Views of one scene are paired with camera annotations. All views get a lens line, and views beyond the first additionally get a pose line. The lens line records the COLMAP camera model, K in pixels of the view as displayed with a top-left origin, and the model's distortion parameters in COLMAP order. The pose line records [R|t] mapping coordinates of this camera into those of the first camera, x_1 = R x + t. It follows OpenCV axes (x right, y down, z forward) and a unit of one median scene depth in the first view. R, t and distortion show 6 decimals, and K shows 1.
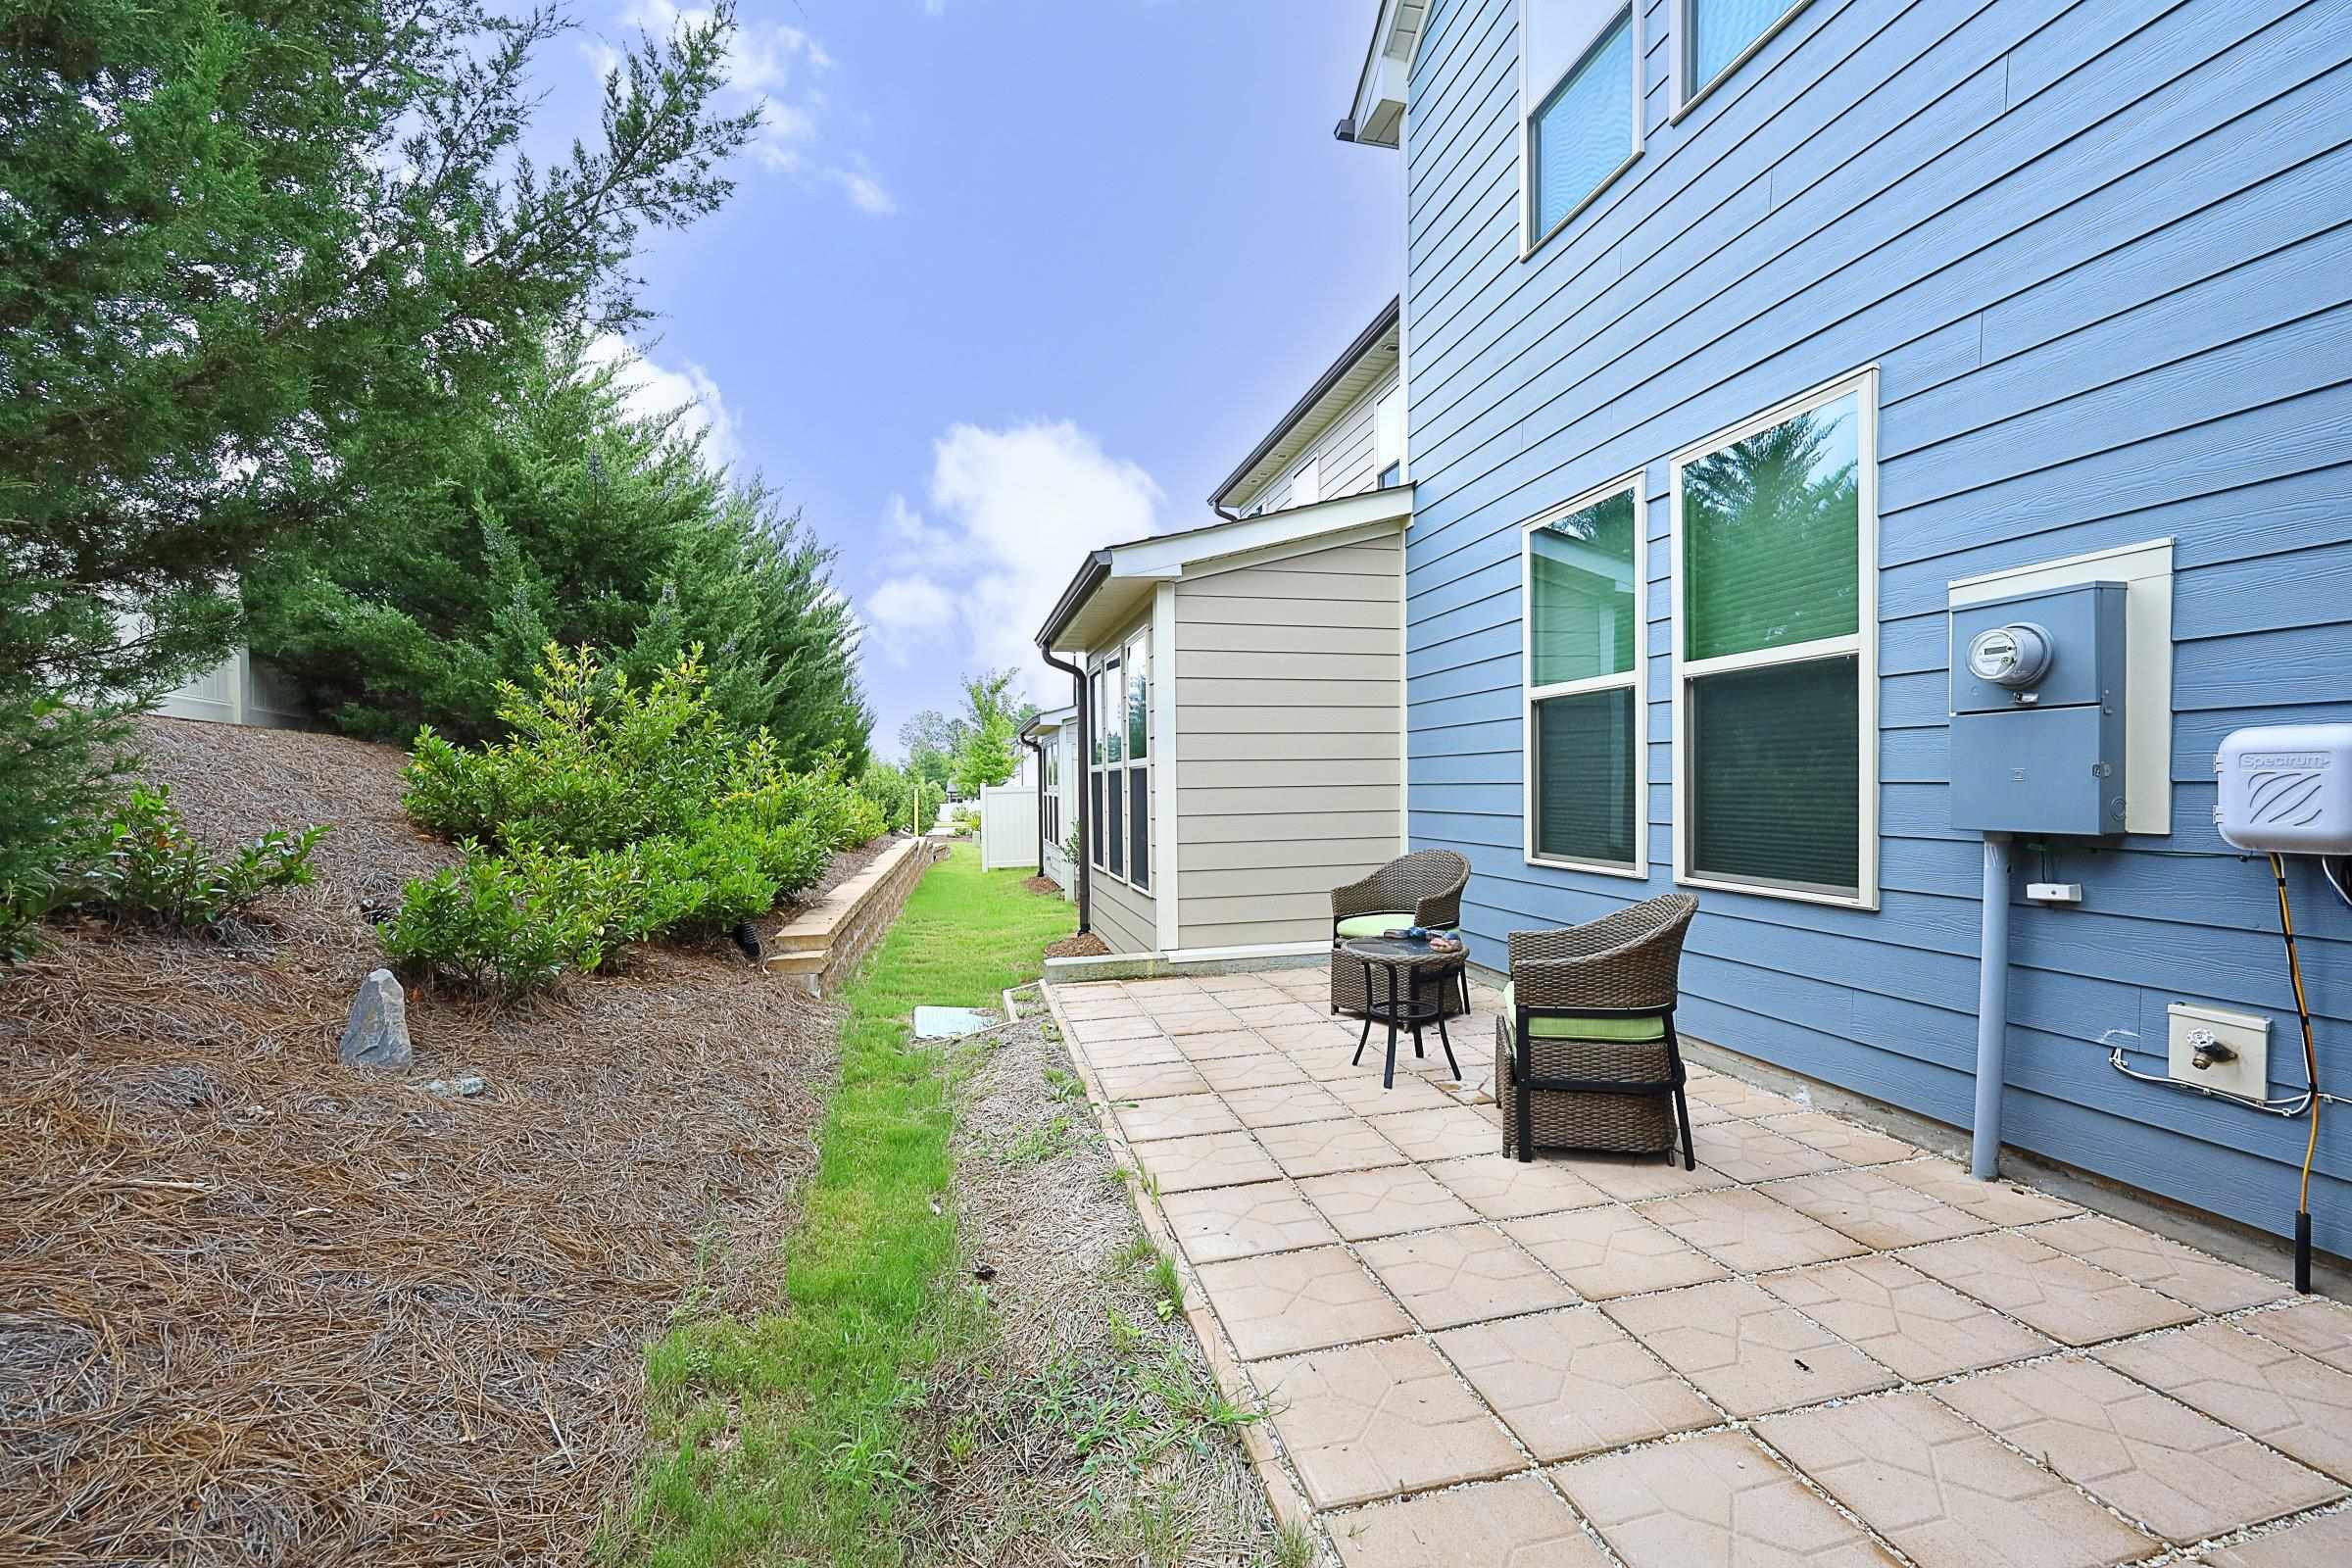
lens RADIAL K [[979.4, 0, 1190.3], [0, 979.4, 792.4], [0, 0, 1]] dist [-0.005970, -0.000428]
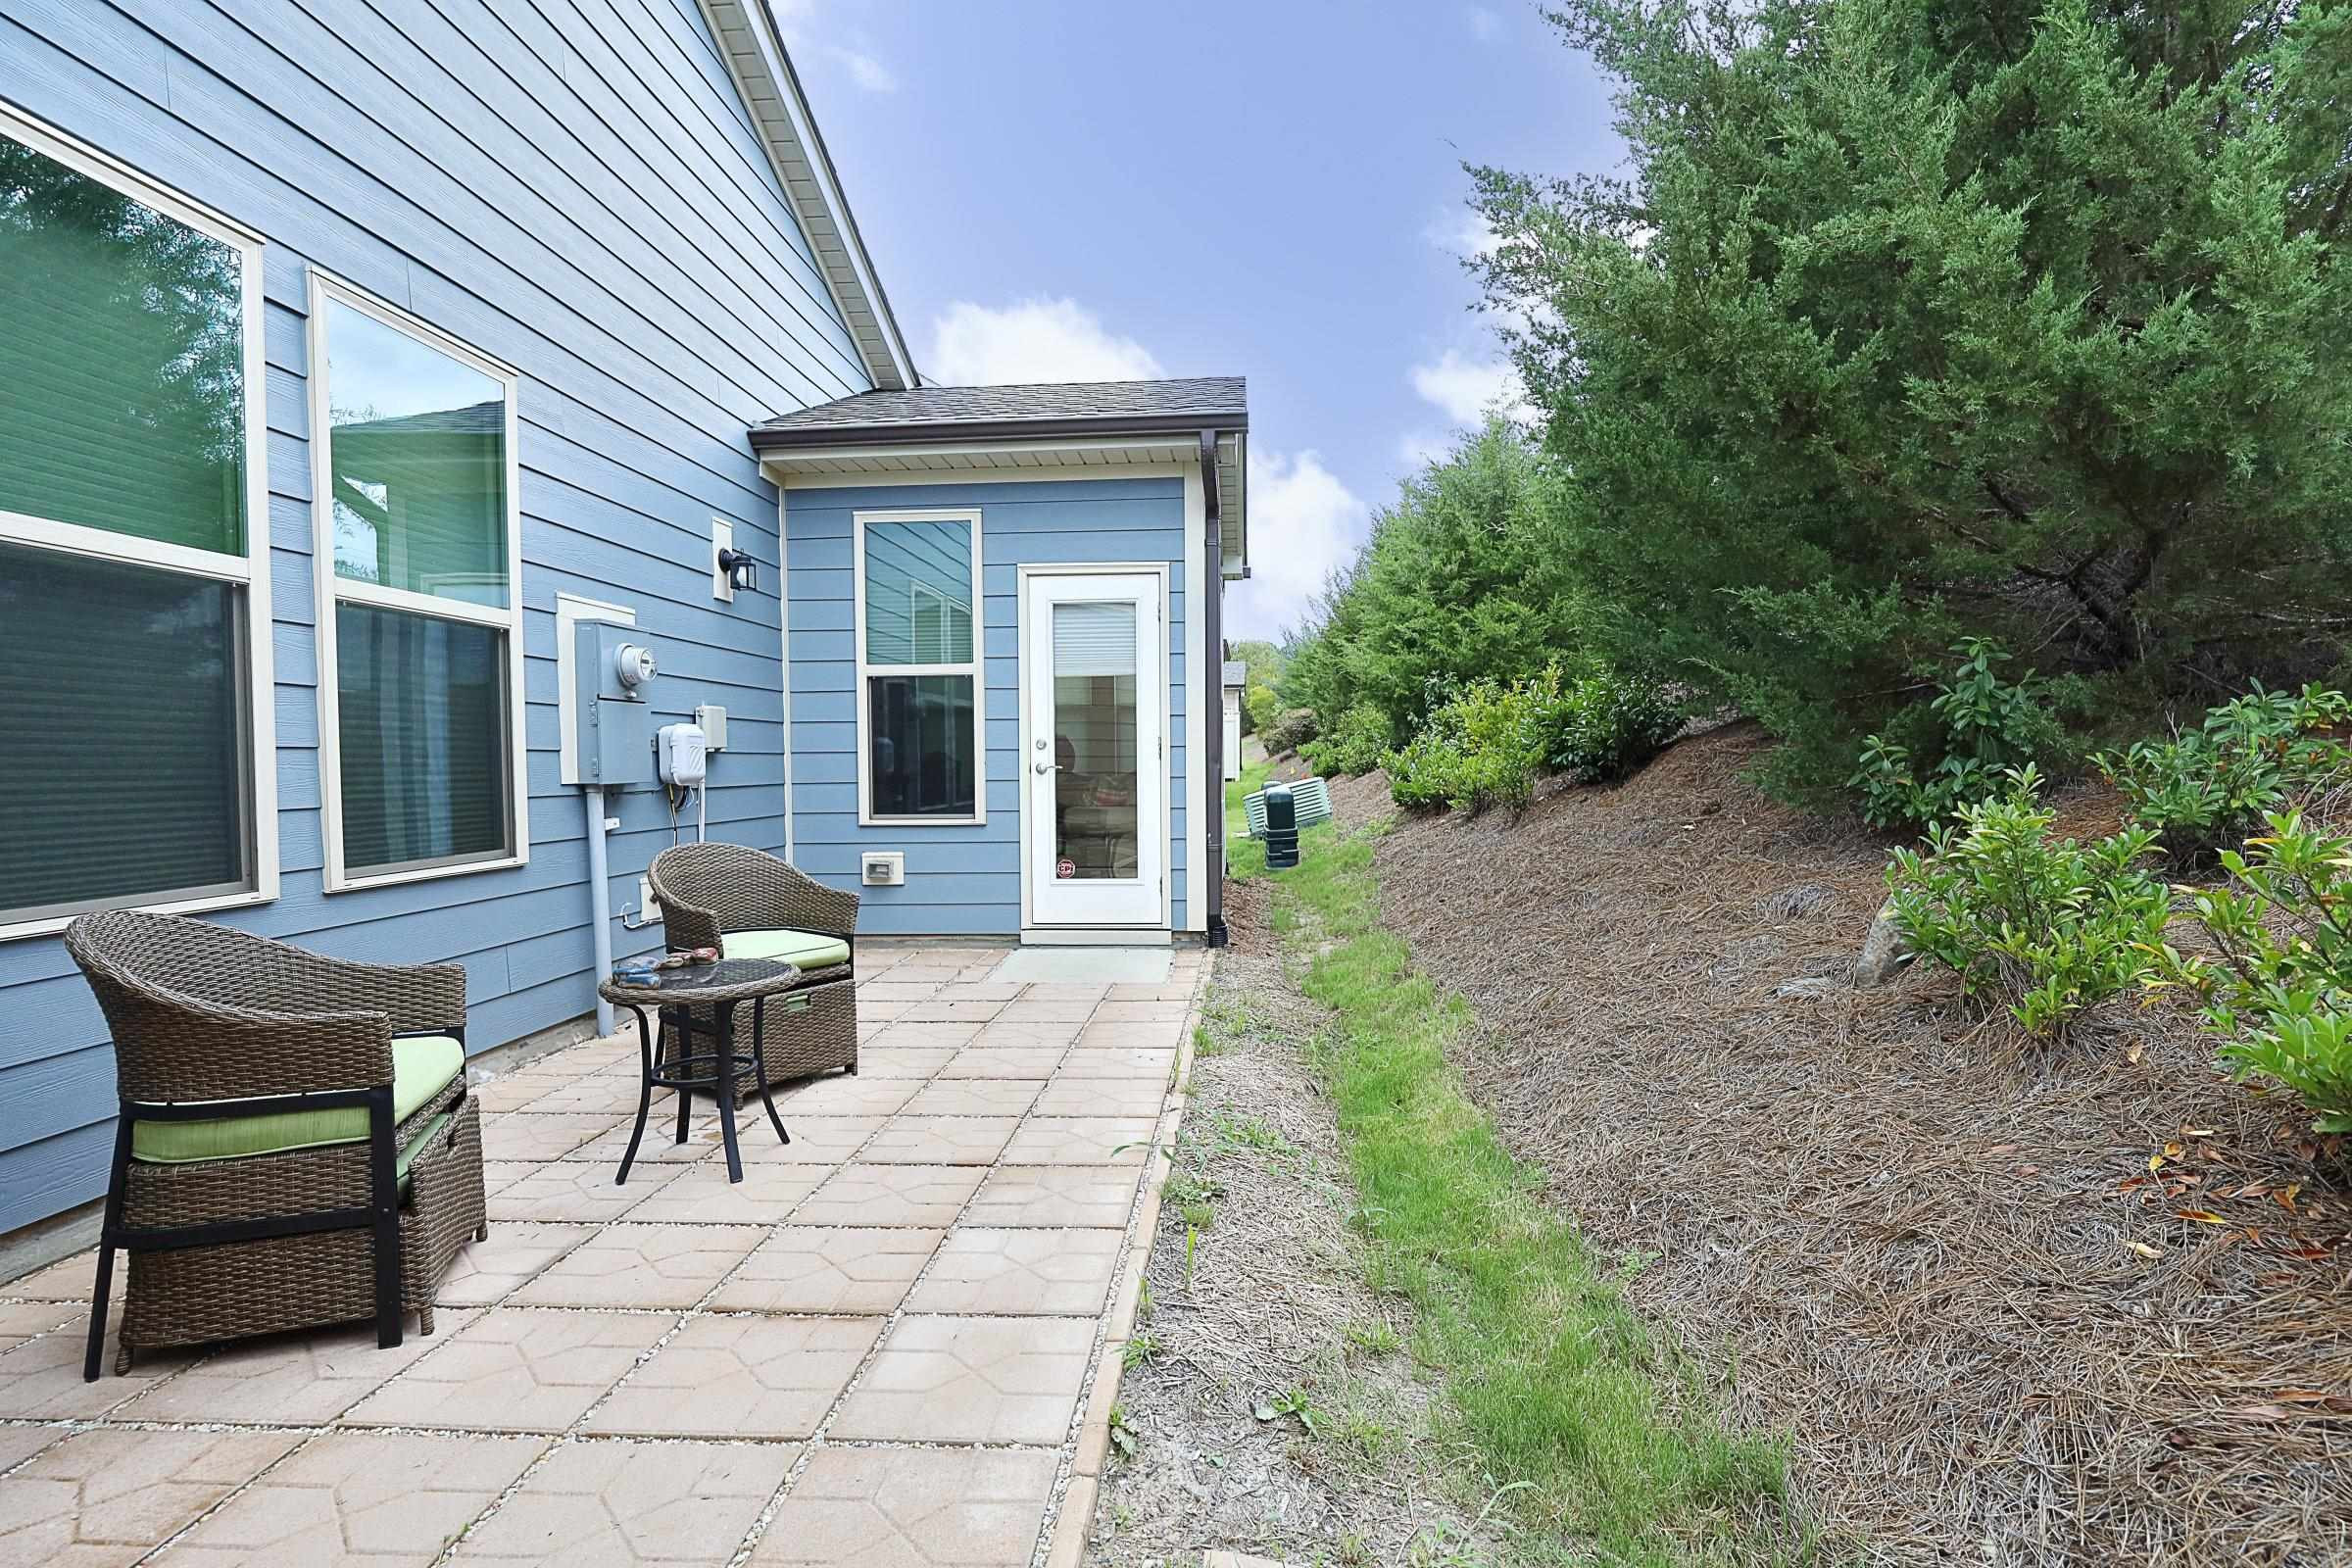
lens RADIAL K [[979.4, 0, 1190.3], [0, 979.4, 792.4], [0, 0, 1]] dist [-0.005970, -0.000428]
pose [[-0.952560, 0.023740, 0.303424, -0.320108], [0.037422, 0.998524, 0.039356, 0.020882], [-0.302042, 0.048843, -0.952043, 1.580691]]
